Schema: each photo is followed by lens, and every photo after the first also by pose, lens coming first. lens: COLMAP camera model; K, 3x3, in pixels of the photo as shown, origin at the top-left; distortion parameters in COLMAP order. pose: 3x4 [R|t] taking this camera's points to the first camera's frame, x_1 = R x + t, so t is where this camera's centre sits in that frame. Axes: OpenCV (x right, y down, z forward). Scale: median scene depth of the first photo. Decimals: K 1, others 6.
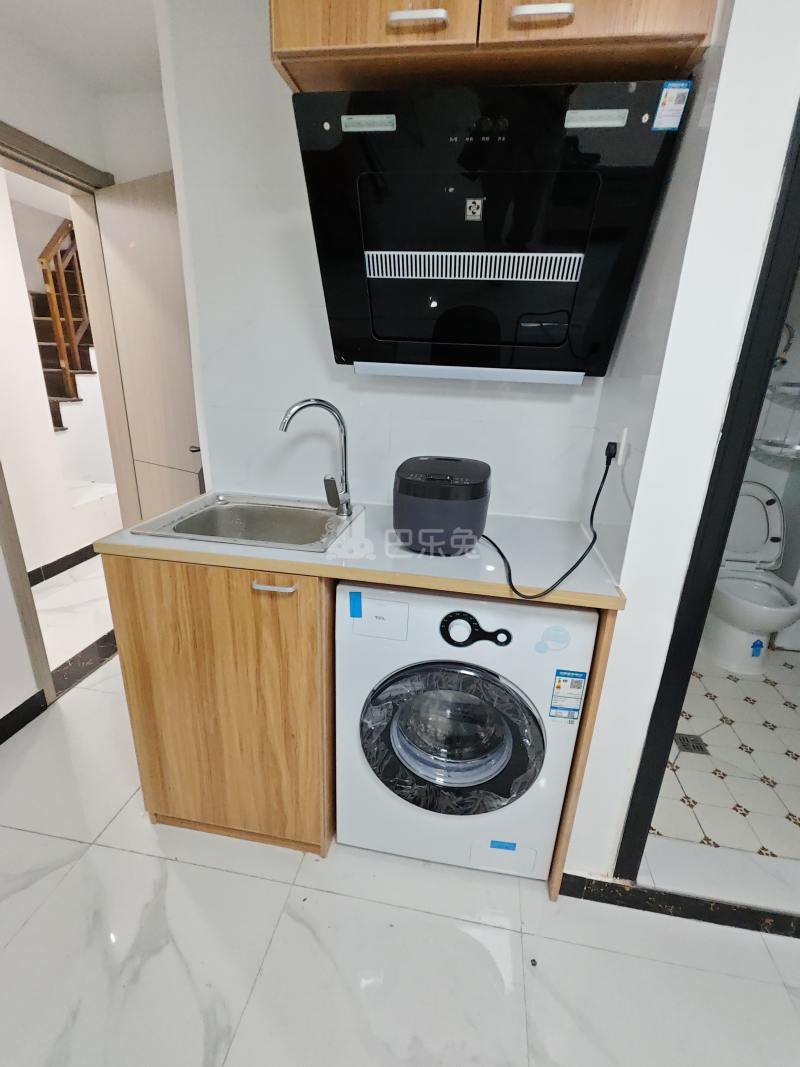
lens RADIAL K [[487.8, 0, 401.8], [0, 487.8, 535.9], [0, 0, 1]] dist [0.001085, -0.002560]
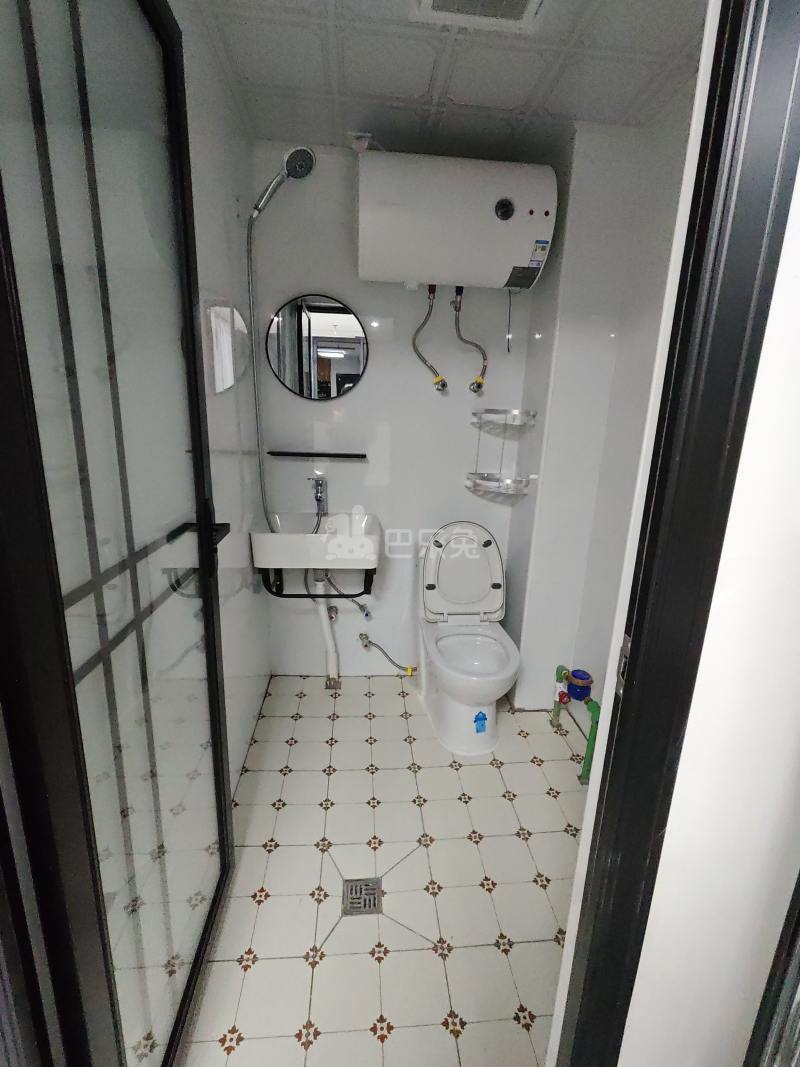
lens RADIAL K [[487.8, 0, 399.9], [0, 487.8, 531.8], [0, 0, 1]] dist [0.001085, -0.002560]
pose [[0.969150, -0.068770, 0.236683, 0.400445], [0.087893, 0.993582, -0.071205, -0.042117], [-0.230267, 0.089811, 0.968974, 0.188506]]
